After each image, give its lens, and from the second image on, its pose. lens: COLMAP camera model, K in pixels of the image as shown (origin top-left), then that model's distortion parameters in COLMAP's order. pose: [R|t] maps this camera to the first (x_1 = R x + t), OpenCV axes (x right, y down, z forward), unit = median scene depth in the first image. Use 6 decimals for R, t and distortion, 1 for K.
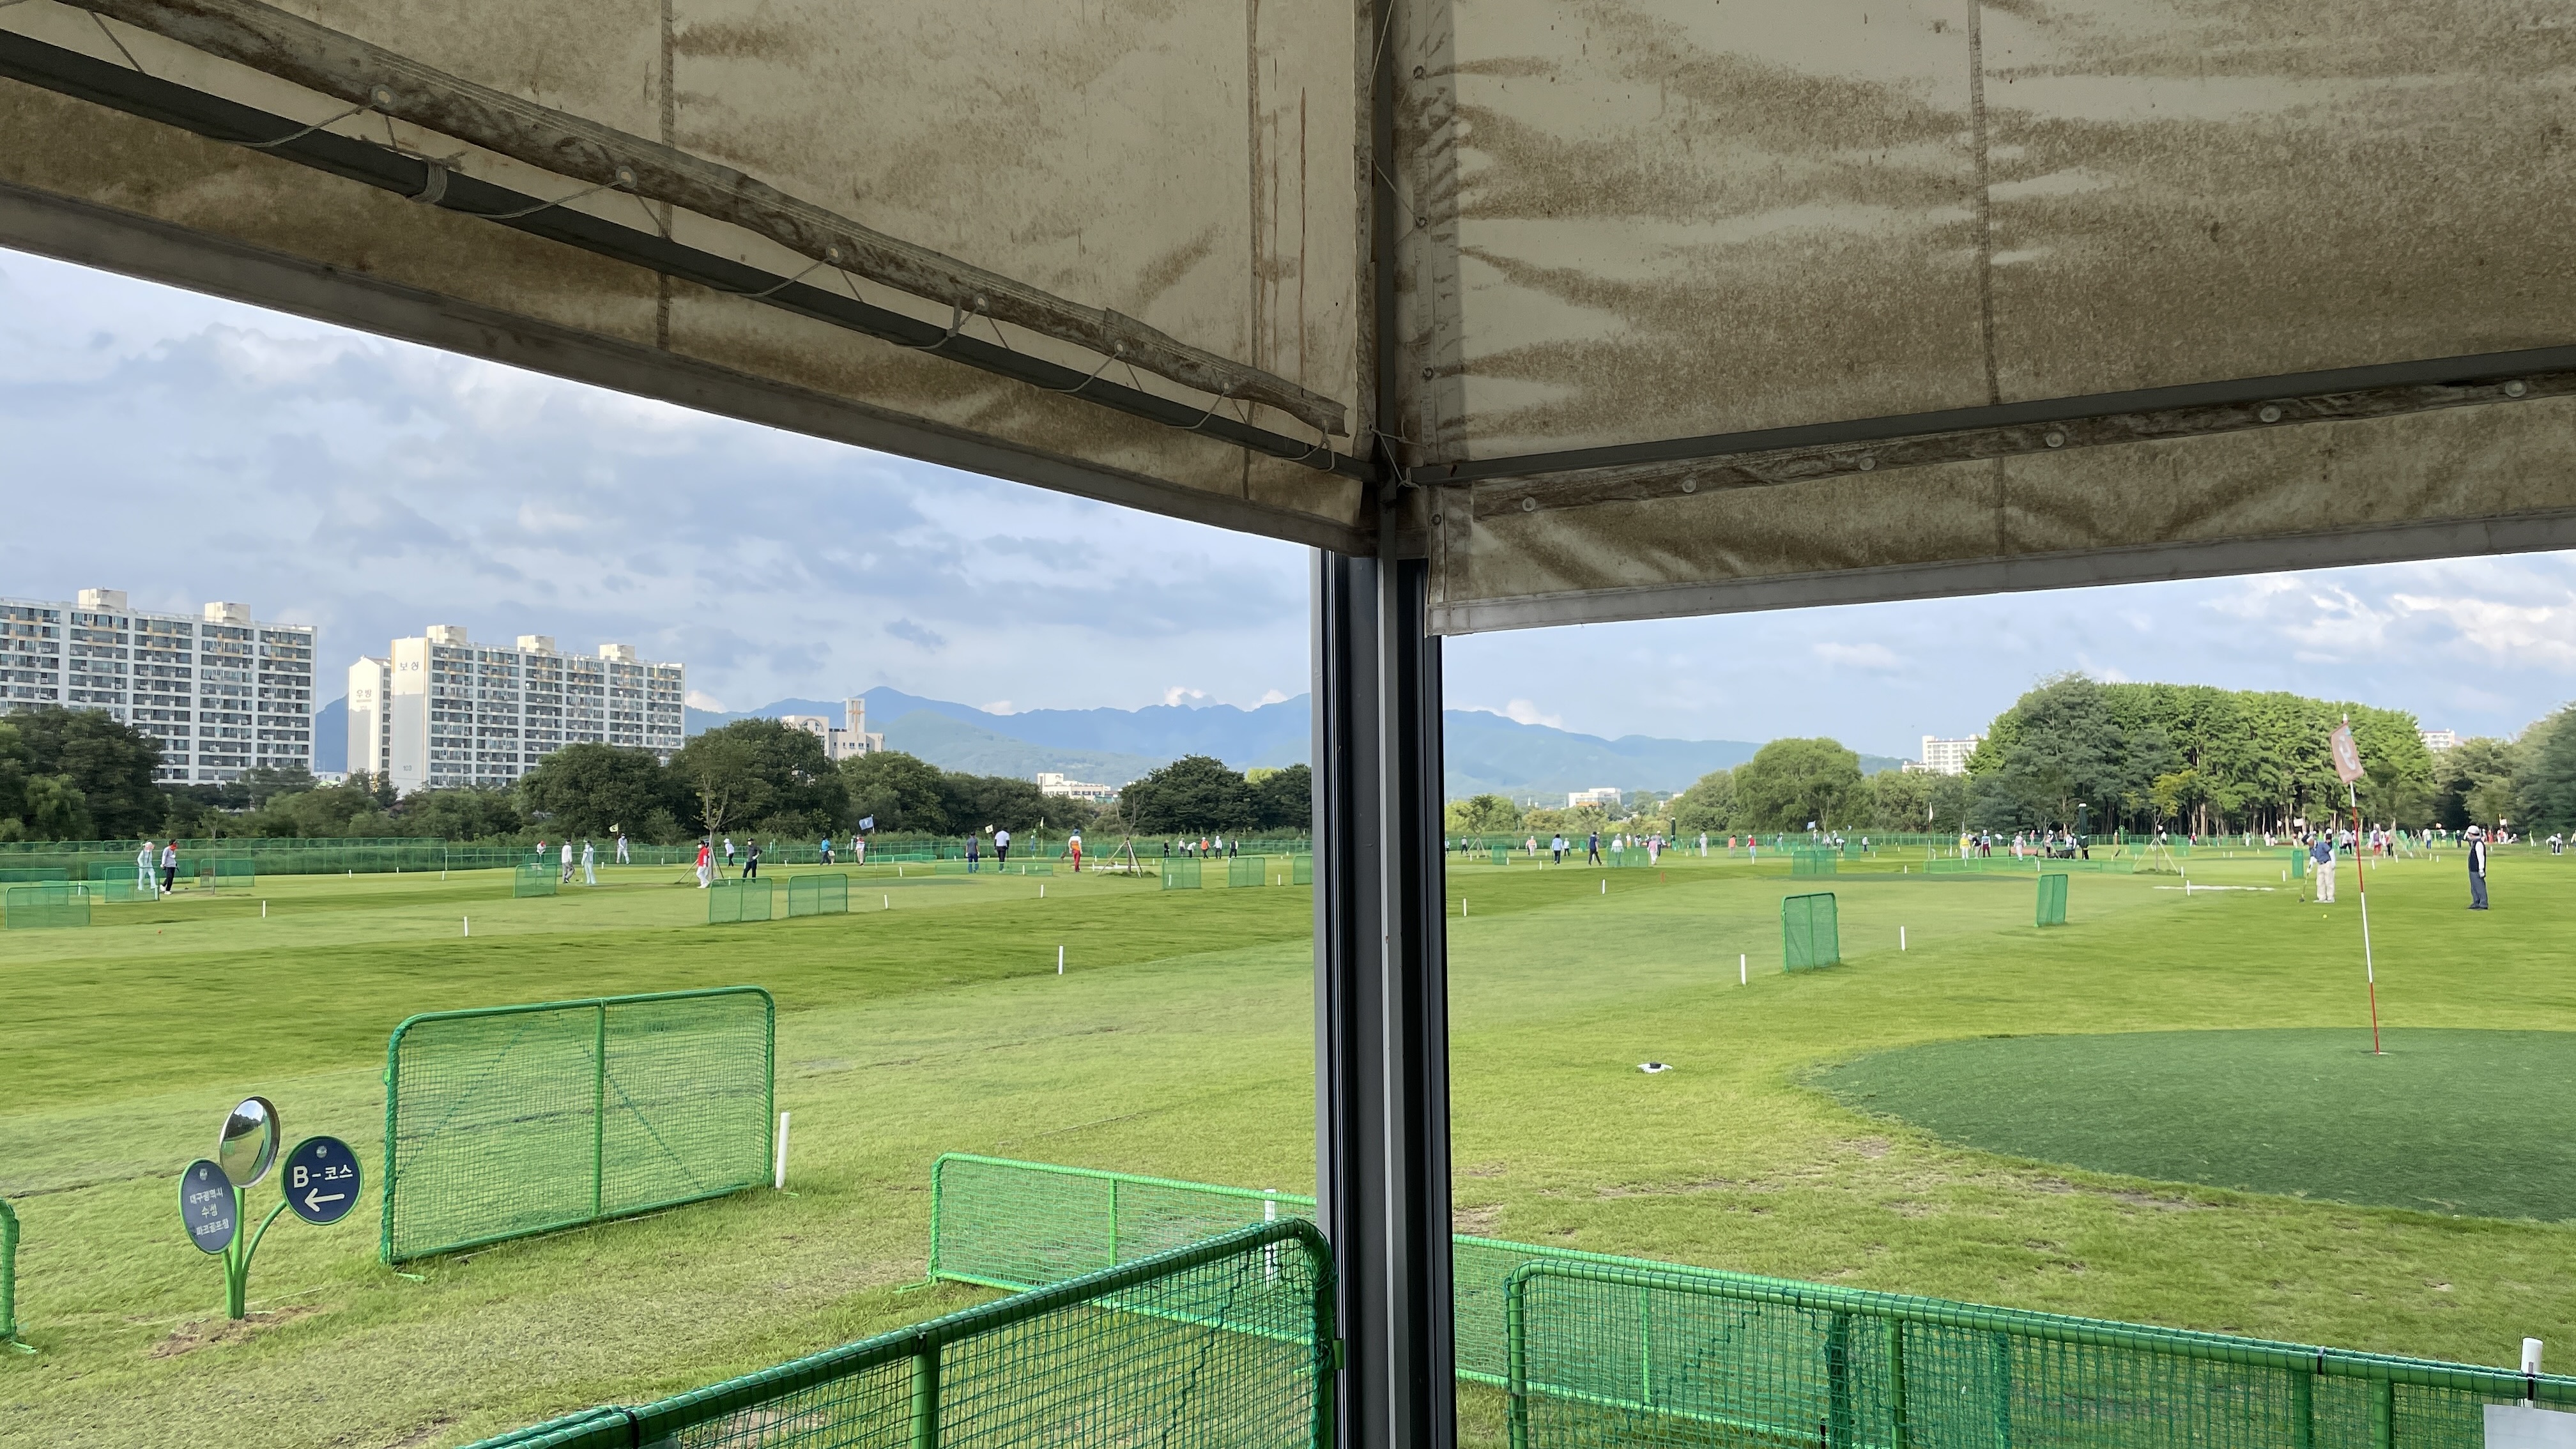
lens RADIAL K [[1839.5, 0, 1235.4], [0, 1839.5, 734.9], [0, 0, 1]] dist [0.069434, -0.075002]
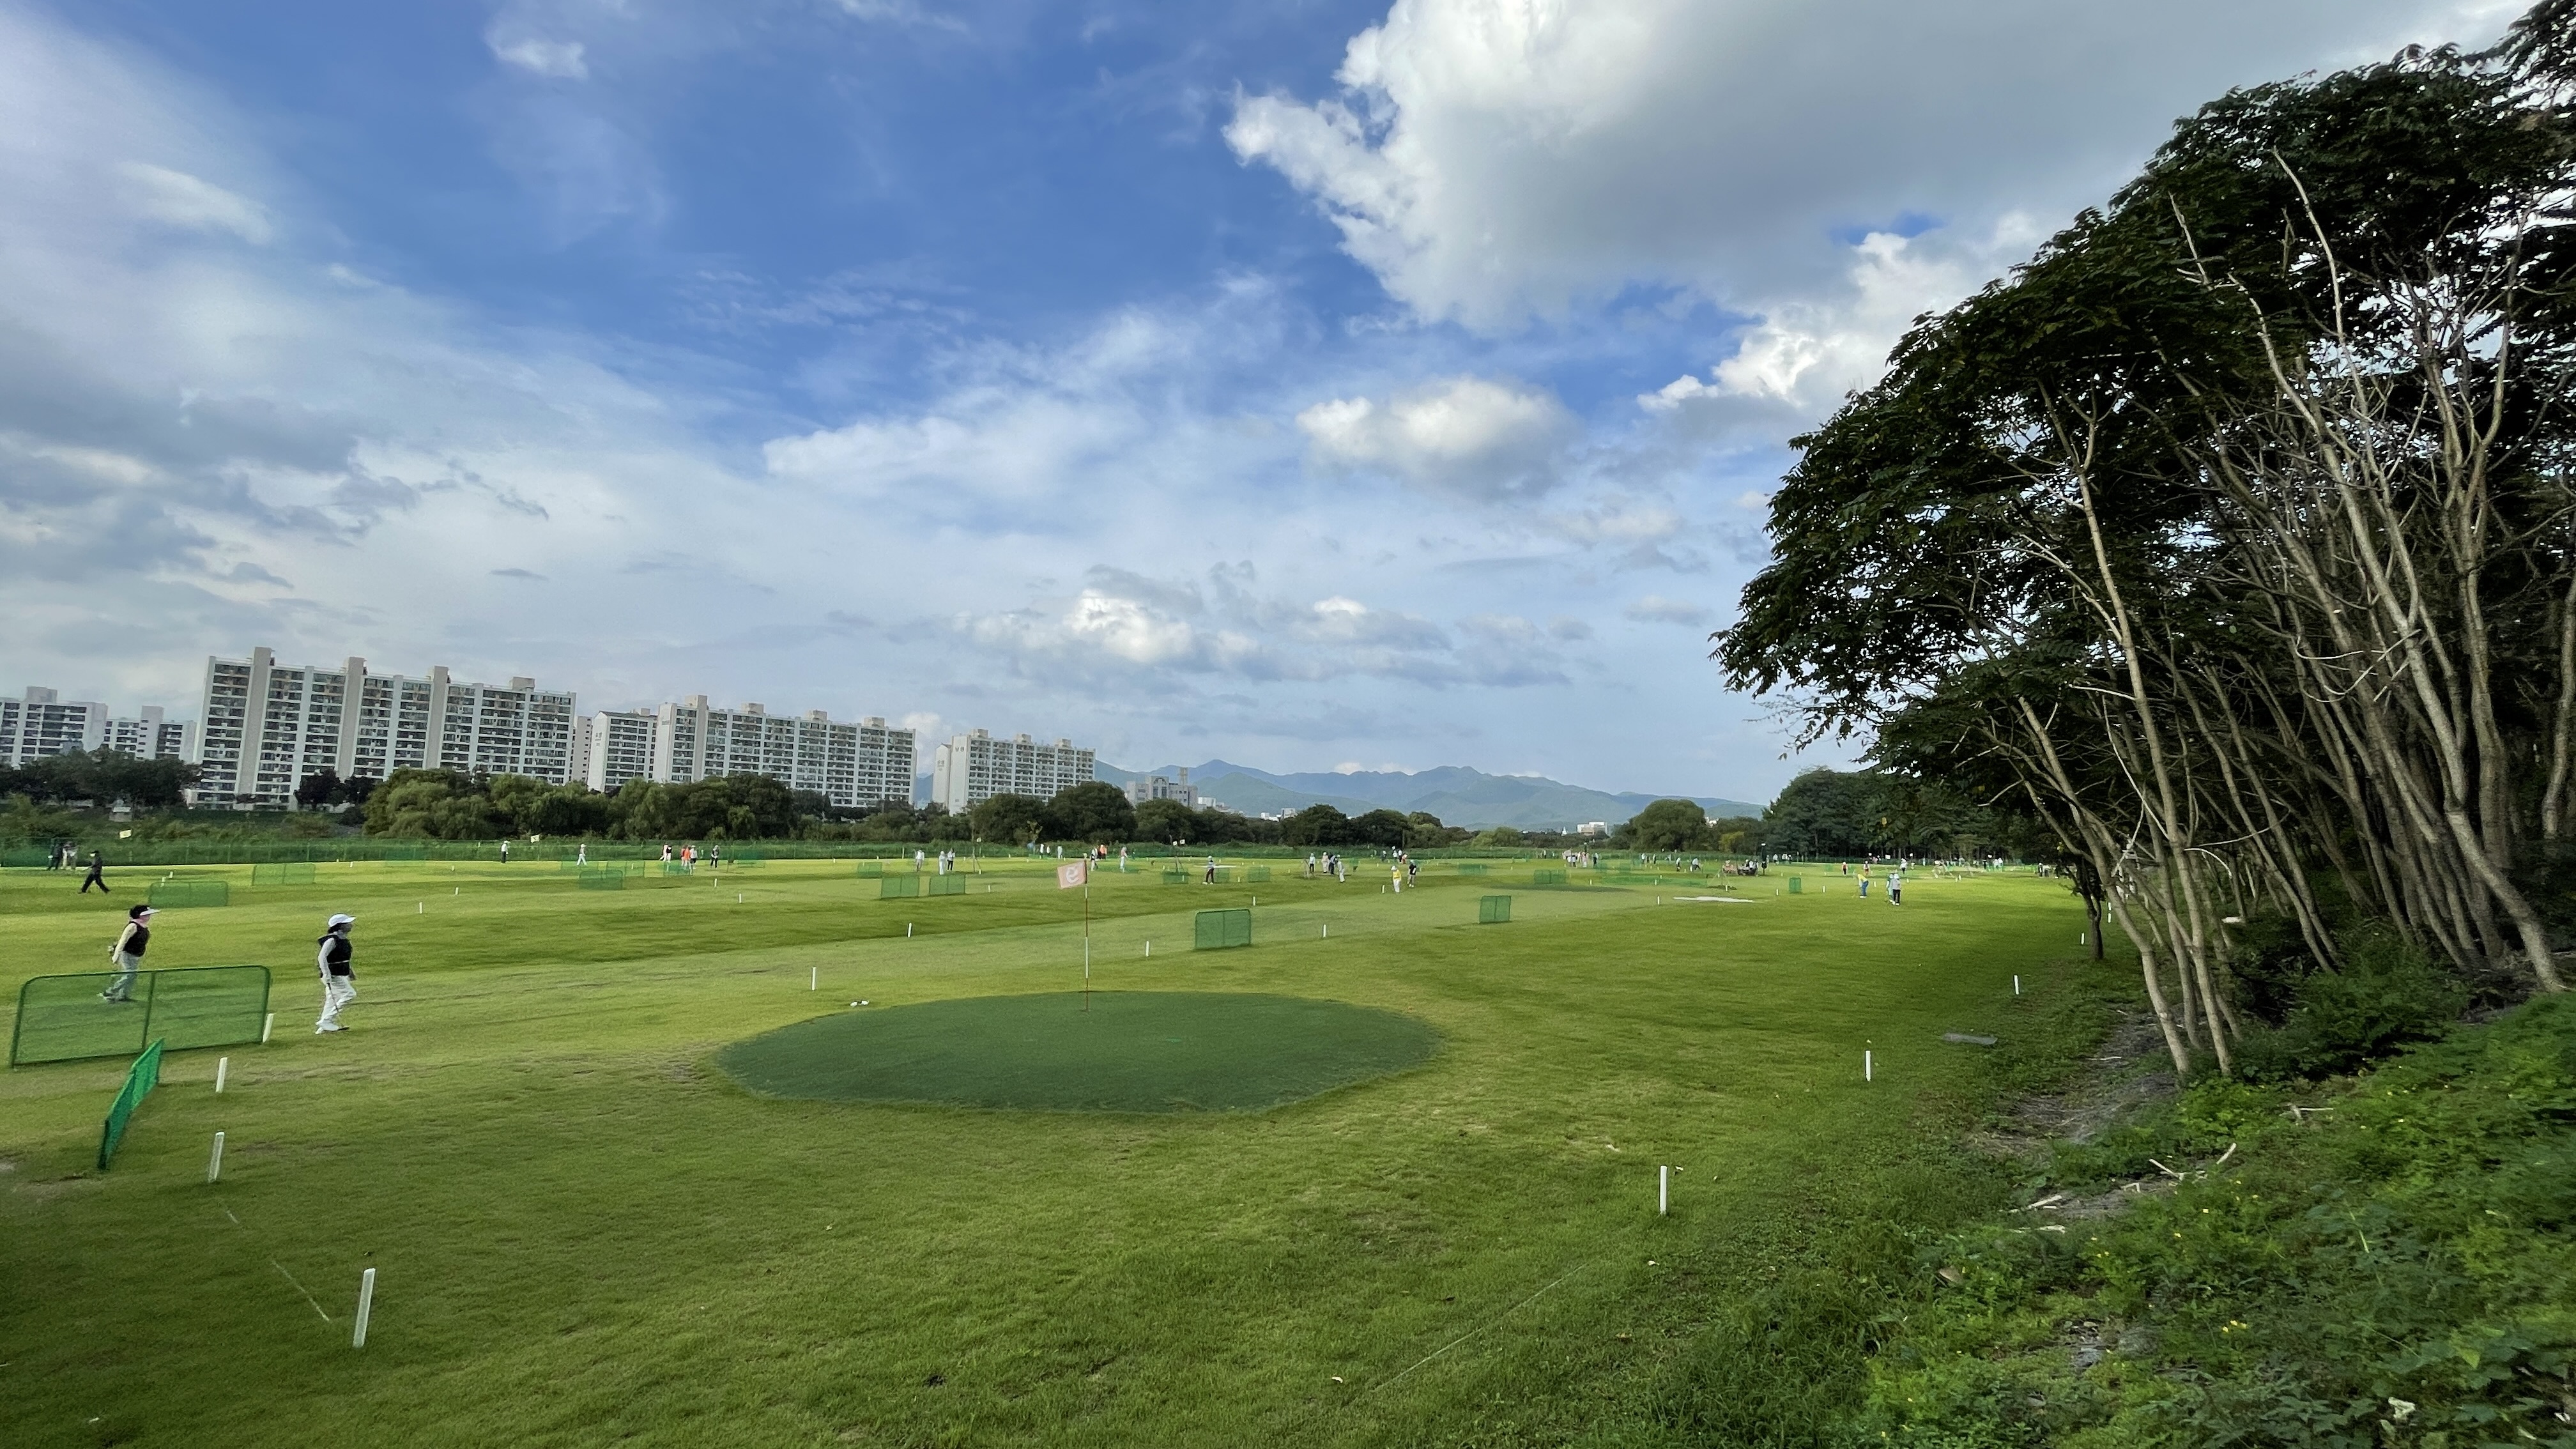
lens RADIAL K [[993.8, 0, 1283.0], [0, 993.8, 750.3], [0, 0, 1]] dist [-0.007311, -0.000100]
pose [[0.991231, 0.010724, -0.131706, 0.482064], [-0.015466, 0.999266, -0.035034, -0.049205], [0.131233, 0.036764, 0.990670, -0.067211]]
